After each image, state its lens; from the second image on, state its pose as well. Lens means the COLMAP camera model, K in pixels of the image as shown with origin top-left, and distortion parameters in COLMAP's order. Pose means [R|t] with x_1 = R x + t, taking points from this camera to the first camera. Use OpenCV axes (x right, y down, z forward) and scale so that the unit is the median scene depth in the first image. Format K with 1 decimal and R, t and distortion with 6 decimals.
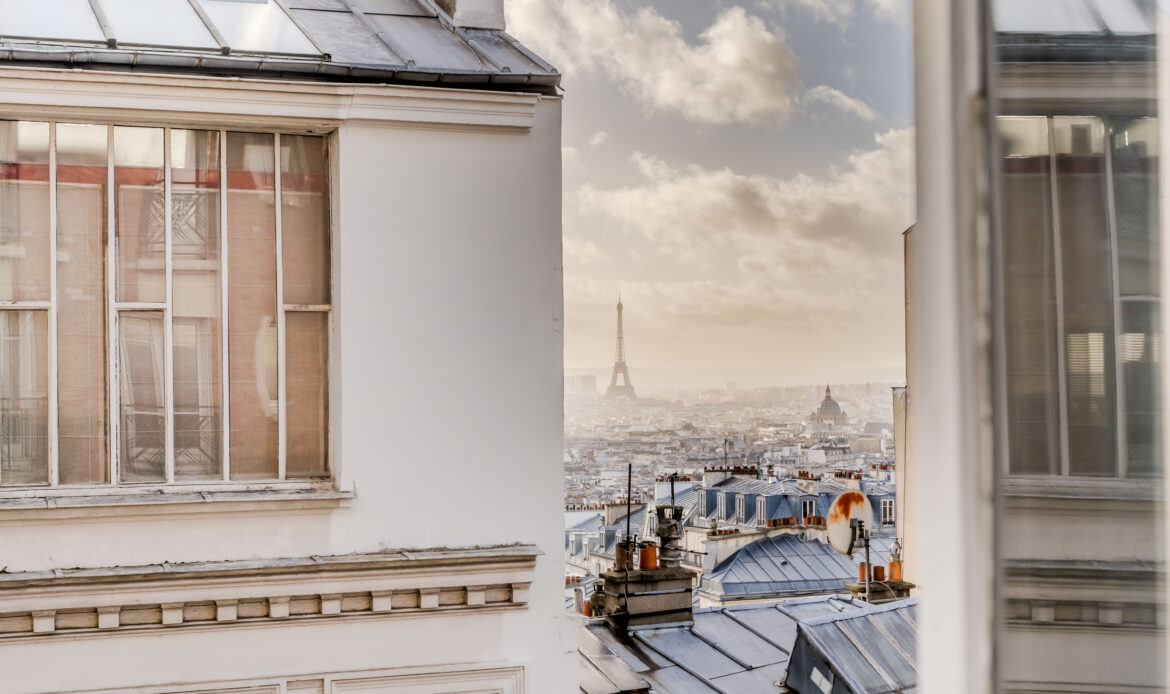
lens RADIAL K [[1662.8, 0, 585.0], [0, 1662.8, 347.0], [0, 0, 1]] dist [0.032948, 0.005964]
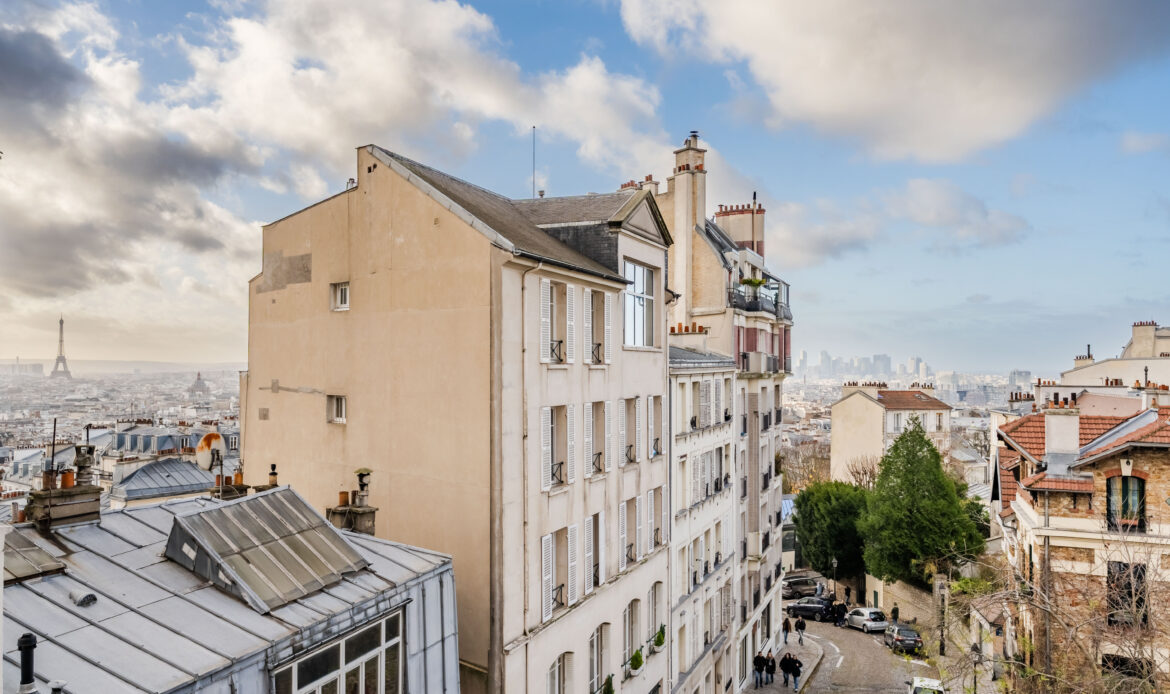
lens RADIAL K [[884.7, 0, 585.0], [0, 884.7, 347.0], [0, 0, 1]] dist [-0.001030, 0.000261]
pose [[0.849133, 0.024536, 0.527609, 0.010410], [-0.021271, 0.999699, -0.012257, 0.005660], [-0.527751, -0.000815, 0.849399, 0.070361]]
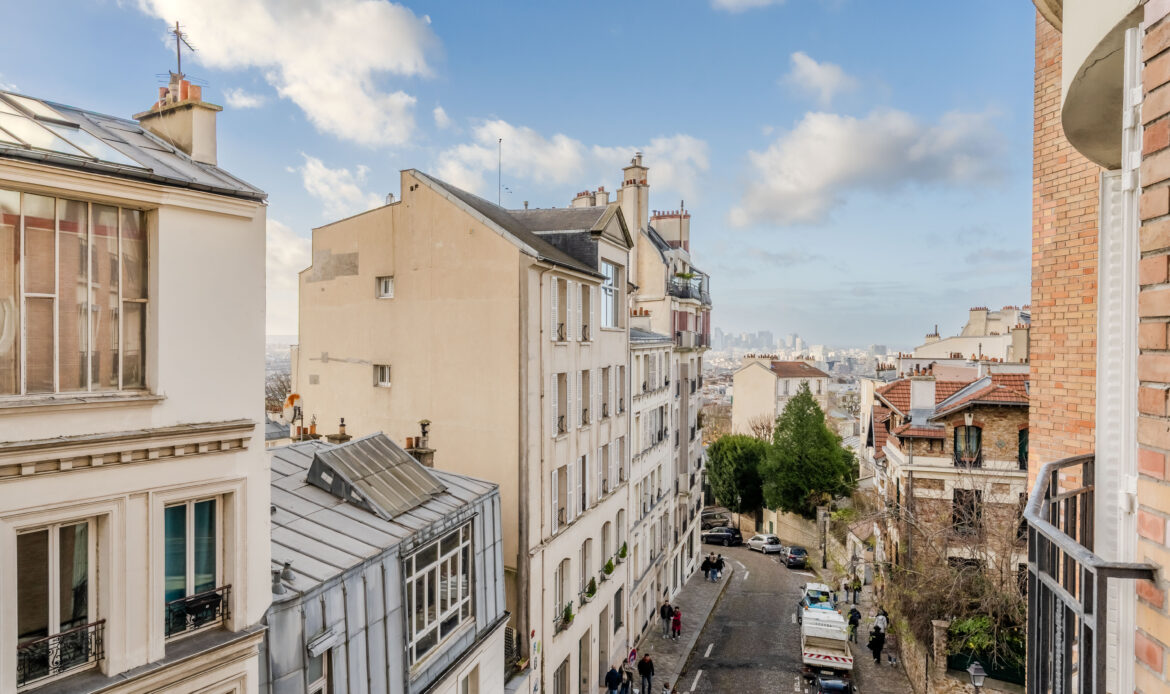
lens RADIAL K [[758.8, 0, 585.0], [0, 758.8, 347.0], [0, 0, 1]] dist [0.002129, 0.001184]
pose [[0.799334, 0.011580, 0.600776, -0.180709], [-0.026778, 0.999507, 0.016363, 0.001283], [-0.600291, -0.029167, 0.799250, -0.005035]]
